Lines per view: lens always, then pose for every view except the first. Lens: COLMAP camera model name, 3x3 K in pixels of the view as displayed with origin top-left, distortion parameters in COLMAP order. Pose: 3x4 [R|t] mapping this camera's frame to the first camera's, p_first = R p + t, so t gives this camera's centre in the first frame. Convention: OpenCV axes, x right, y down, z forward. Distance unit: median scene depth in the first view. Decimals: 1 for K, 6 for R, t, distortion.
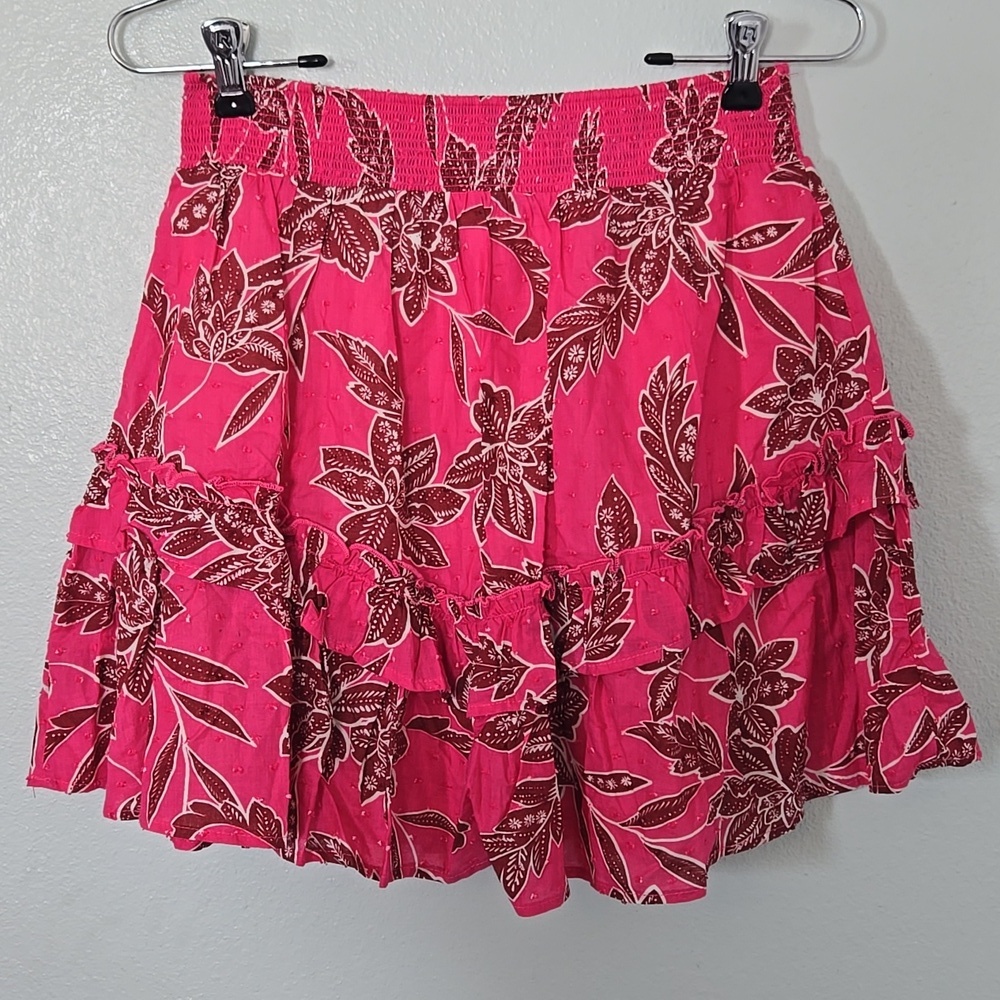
lens RADIAL K [[1651.1, 0, 516.7], [0, 1651.1, 500.3], [0, 0, 1]] dist [0.100998, 0.000000]
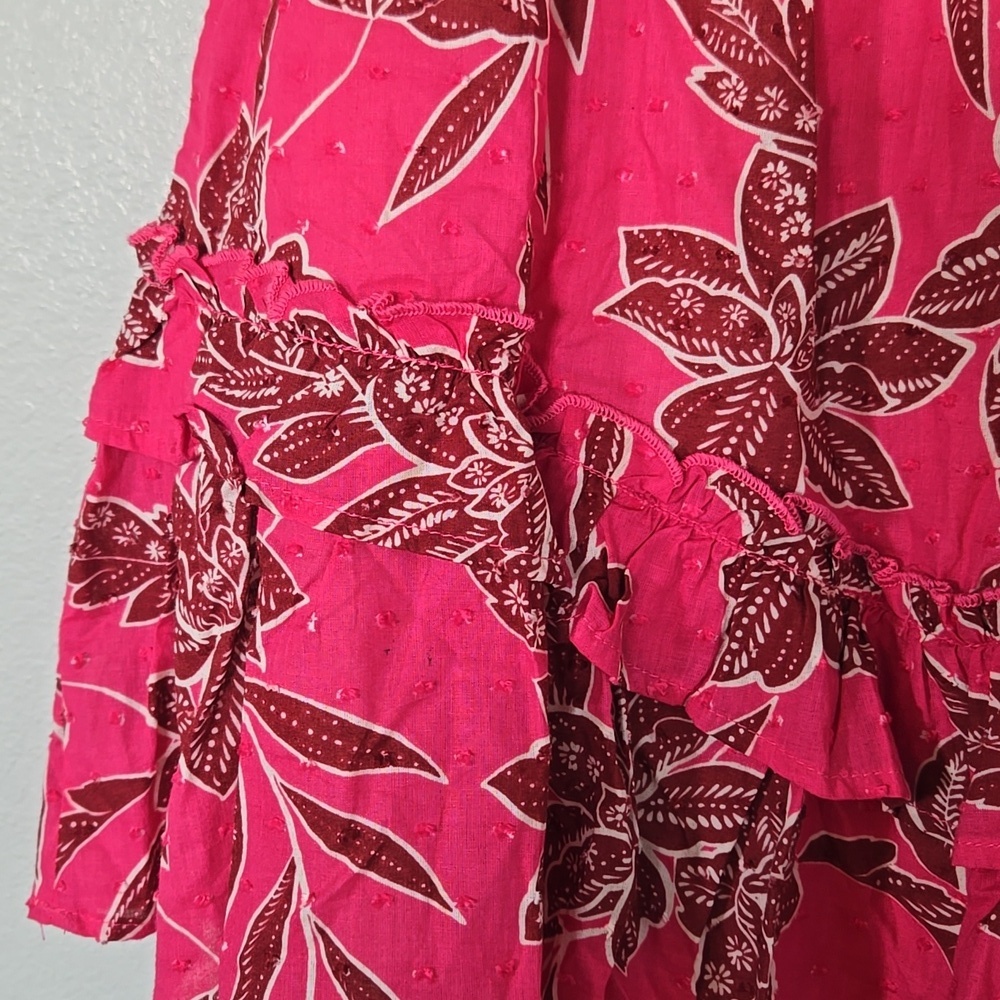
lens RADIAL K [[1651.1, 0, 499.1], [0, 1651.1, 491.8], [0, 0, 1]] dist [0.100998, 0.000000]
pose [[0.986560, 0.022174, -0.161889, -0.078952], [-0.010772, 0.997420, 0.070971, 0.006015], [0.163045, -0.068273, 0.984254, 0.569392]]
